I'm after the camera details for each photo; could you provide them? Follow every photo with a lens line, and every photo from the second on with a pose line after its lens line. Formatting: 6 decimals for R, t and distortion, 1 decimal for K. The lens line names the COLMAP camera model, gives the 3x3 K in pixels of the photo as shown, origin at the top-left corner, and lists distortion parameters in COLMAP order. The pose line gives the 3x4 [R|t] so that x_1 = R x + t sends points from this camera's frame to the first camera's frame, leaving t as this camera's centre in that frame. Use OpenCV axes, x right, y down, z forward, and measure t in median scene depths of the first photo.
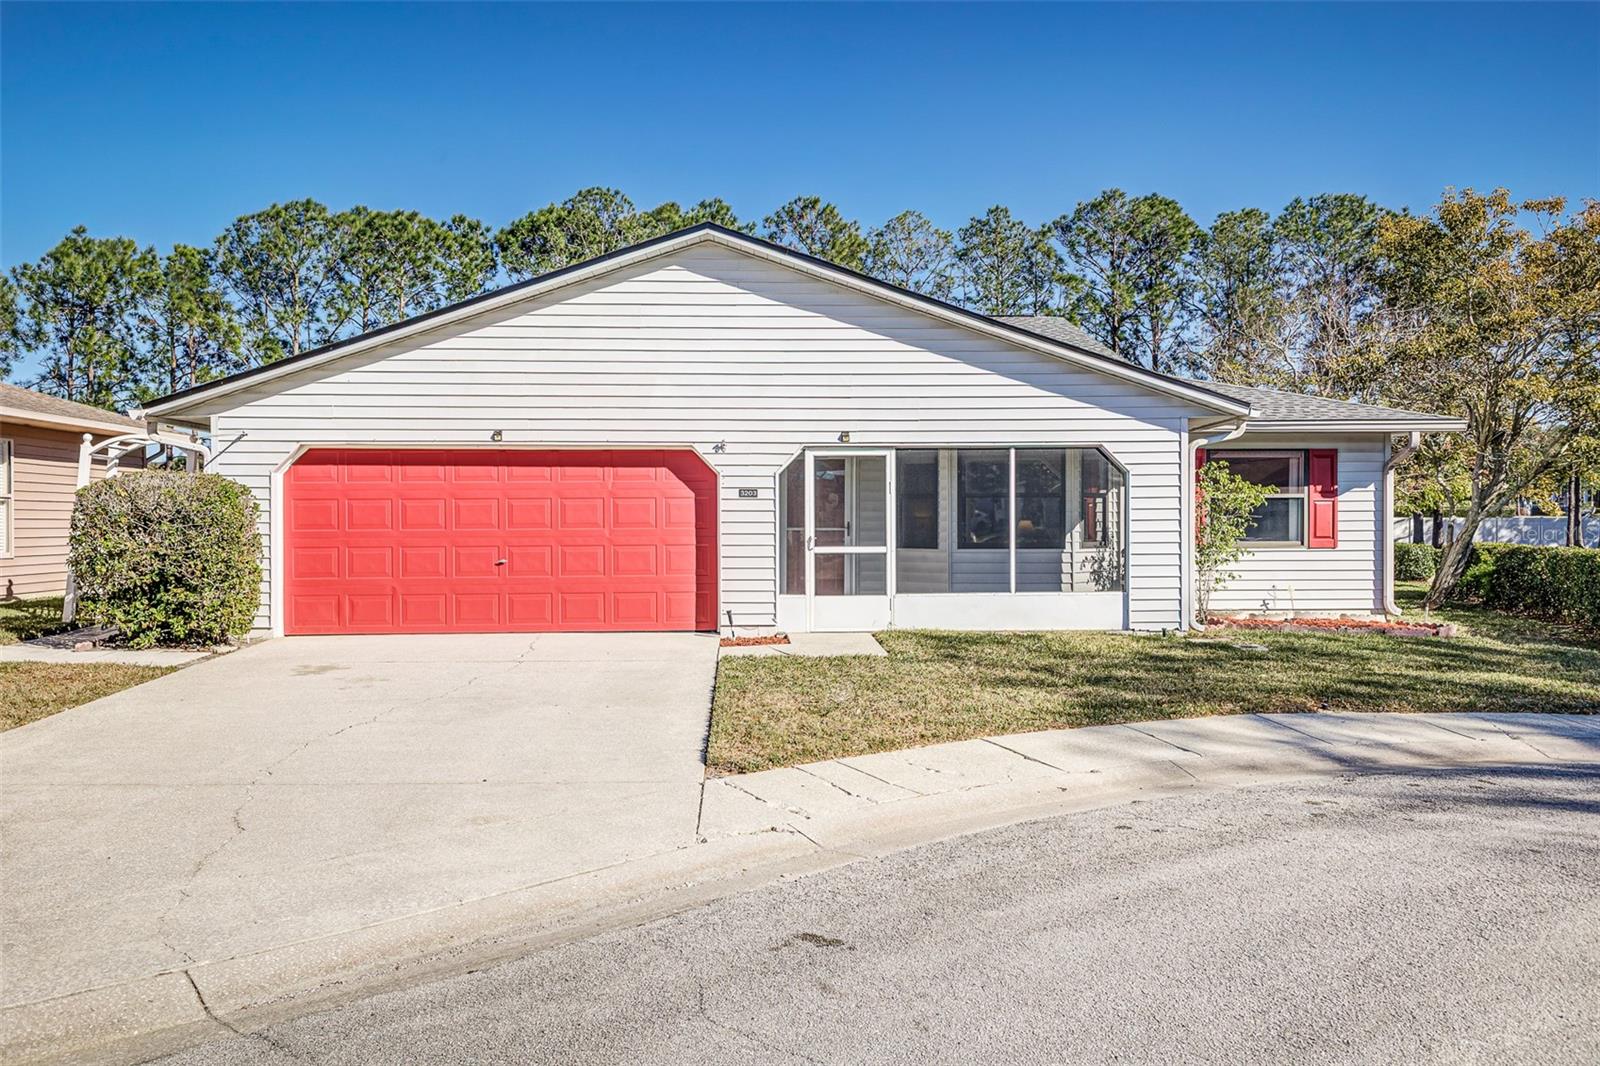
lens RADIAL K [[1278.9, 0, 800.8], [0, 1278.9, 544.8], [0, 0, 1]] dist [0.026498, -0.000065]
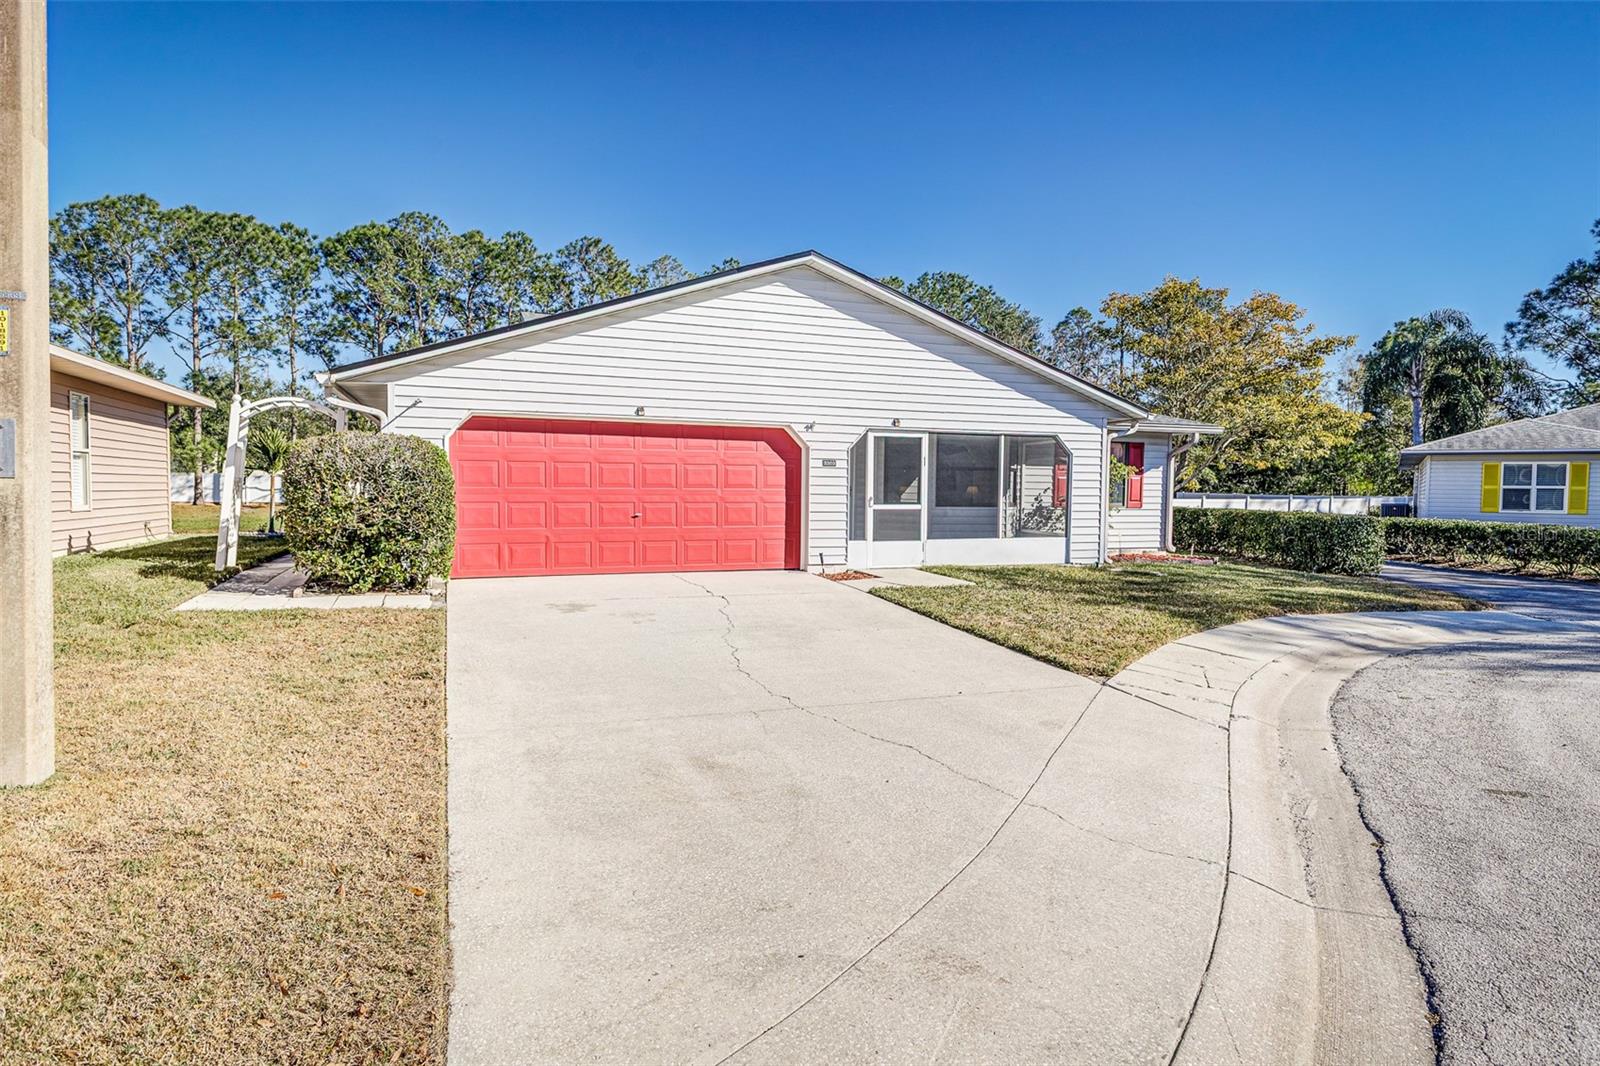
lens RADIAL K [[920.6, 0, 799.2], [0, 920.6, 529.7], [0, 0, 1]] dist [0.000618, -0.000306]
pose [[0.943351, -0.001811, 0.331791, -0.377257], [-0.007462, 0.999616, 0.026673, 0.002628], [-0.331712, -0.027638, 0.942976, 0.122641]]
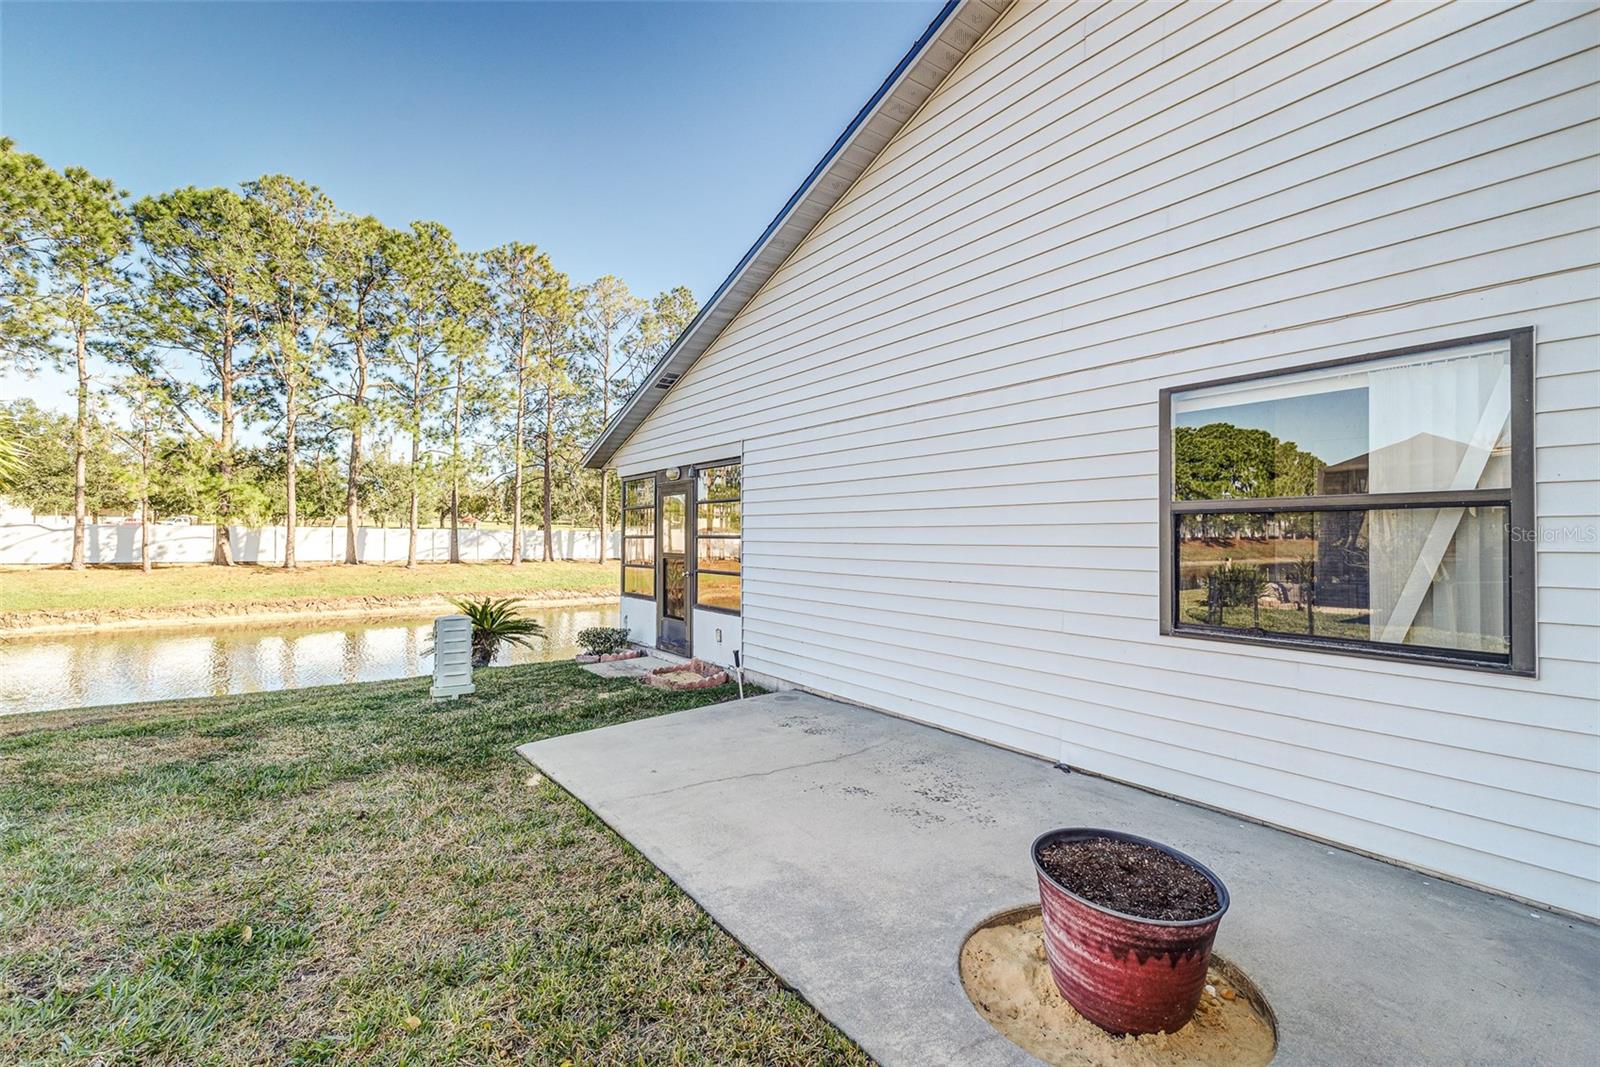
lens RADIAL K [[703.8, 0, 799.8], [0, 703.8, 535.2], [0, 0, 1]] dist [-0.003891, -0.000815]
pose [[0.817993, 0.009357, 0.575152, -0.514758], [0.003525, 0.999767, -0.021279, -0.019086], [-0.575217, 0.019434, 0.817770, 1.313802]]
